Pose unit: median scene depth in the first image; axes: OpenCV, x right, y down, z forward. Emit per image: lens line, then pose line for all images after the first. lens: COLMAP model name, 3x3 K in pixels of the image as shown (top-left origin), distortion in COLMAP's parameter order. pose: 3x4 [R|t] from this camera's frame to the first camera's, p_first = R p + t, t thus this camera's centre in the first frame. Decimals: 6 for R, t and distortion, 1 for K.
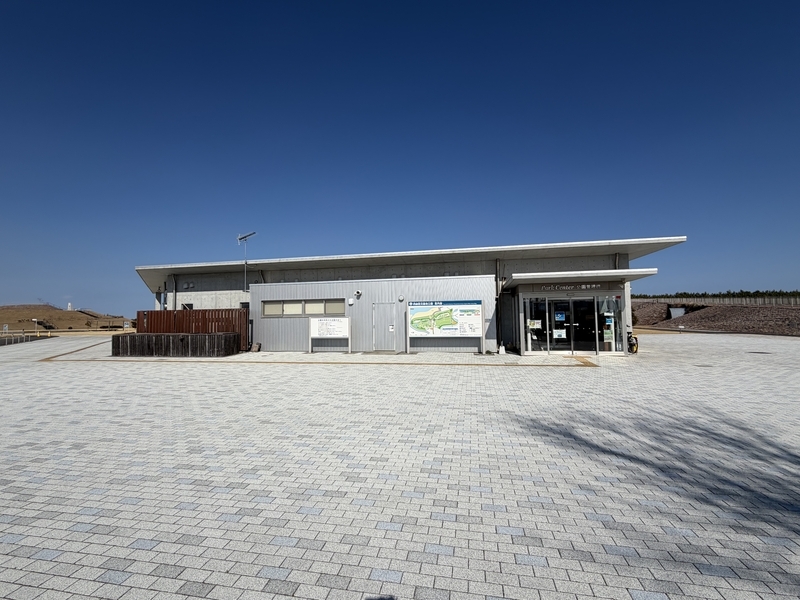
lens RADIAL K [[351.1, 0, 398.3], [0, 351.1, 304.7], [0, 0, 1]] dist [-0.000462, -0.000013]
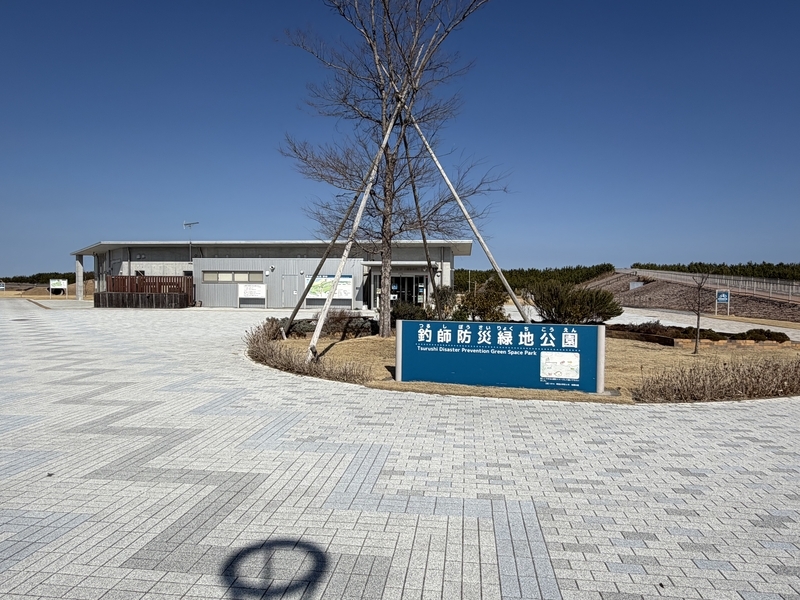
lens RADIAL K [[518.4, 0, 398.6], [0, 518.4, 295.9], [0, 0, 1]] dist [0.005559, 0.000827]
pose [[0.995894, 0.021300, 0.087981, 0.210259], [-0.026149, 0.998180, 0.054336, -0.044779], [-0.086663, -0.056414, 0.994639, -1.135995]]
